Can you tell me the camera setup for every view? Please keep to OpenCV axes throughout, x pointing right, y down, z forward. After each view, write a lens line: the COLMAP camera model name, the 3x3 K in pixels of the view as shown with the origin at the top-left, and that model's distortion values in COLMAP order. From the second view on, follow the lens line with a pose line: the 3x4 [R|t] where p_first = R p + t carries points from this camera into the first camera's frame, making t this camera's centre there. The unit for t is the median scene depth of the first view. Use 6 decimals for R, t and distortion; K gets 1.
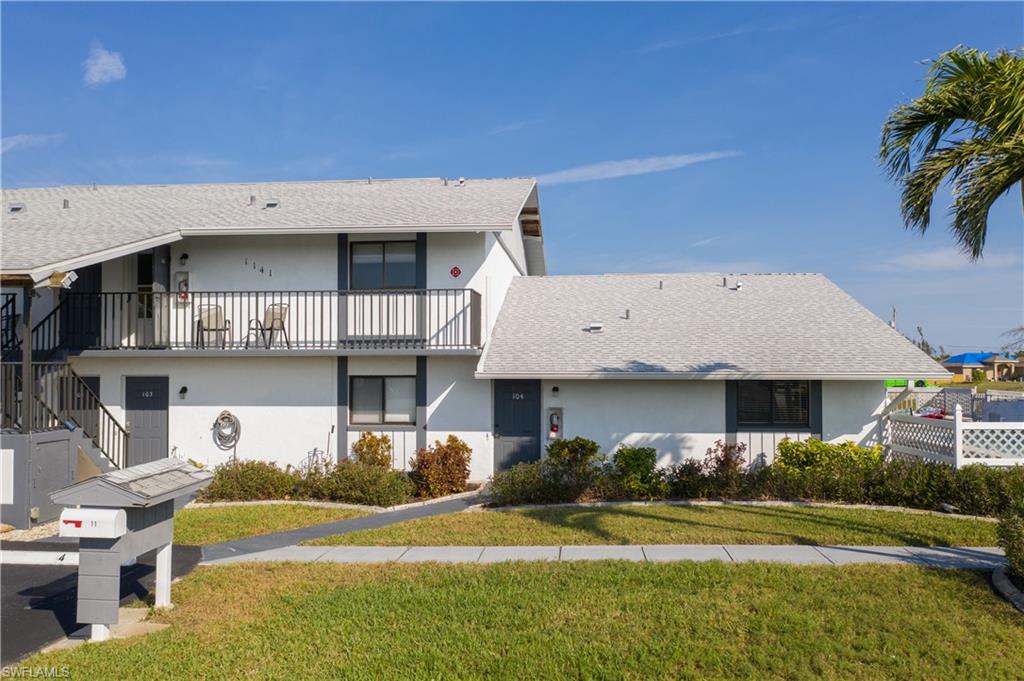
lens RADIAL K [[802.0, 0, 509.6], [0, 802.0, 342.1], [0, 0, 1]] dist [-0.003175, 0.022260]
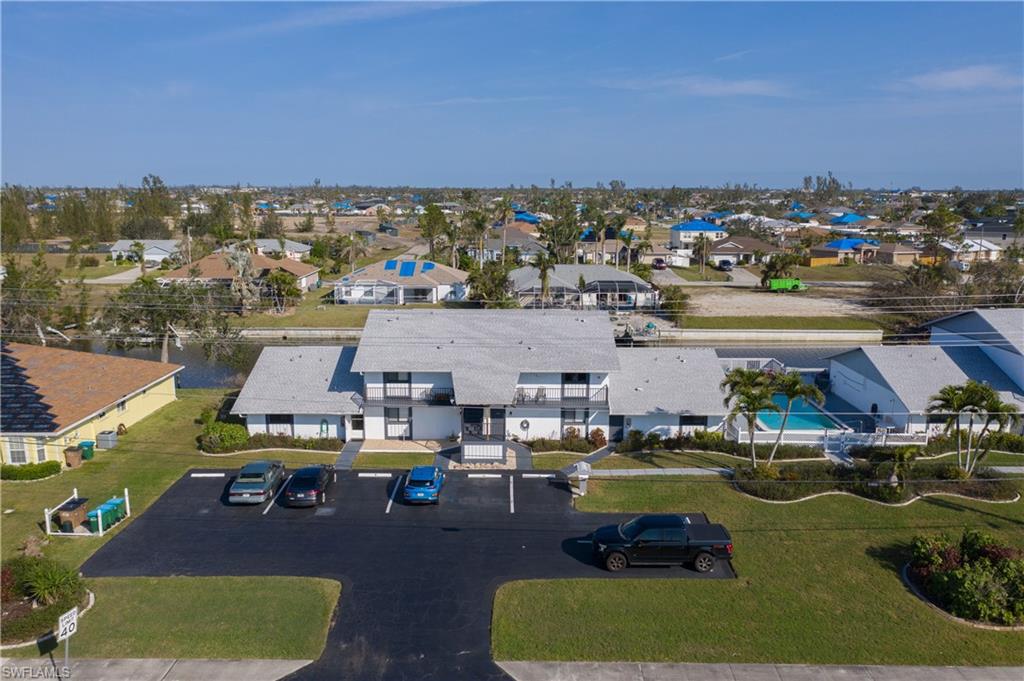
lens RADIAL K [[802.0, 0, 510.7], [0, 802.0, 342.7], [0, 0, 1]] dist [-0.003175, 0.022260]
pose [[0.995764, -0.010016, 0.091397, -0.710597], [-0.011099, 0.973686, 0.227624, -0.947295], [-0.091272, -0.227674, 0.969450, -2.034851]]
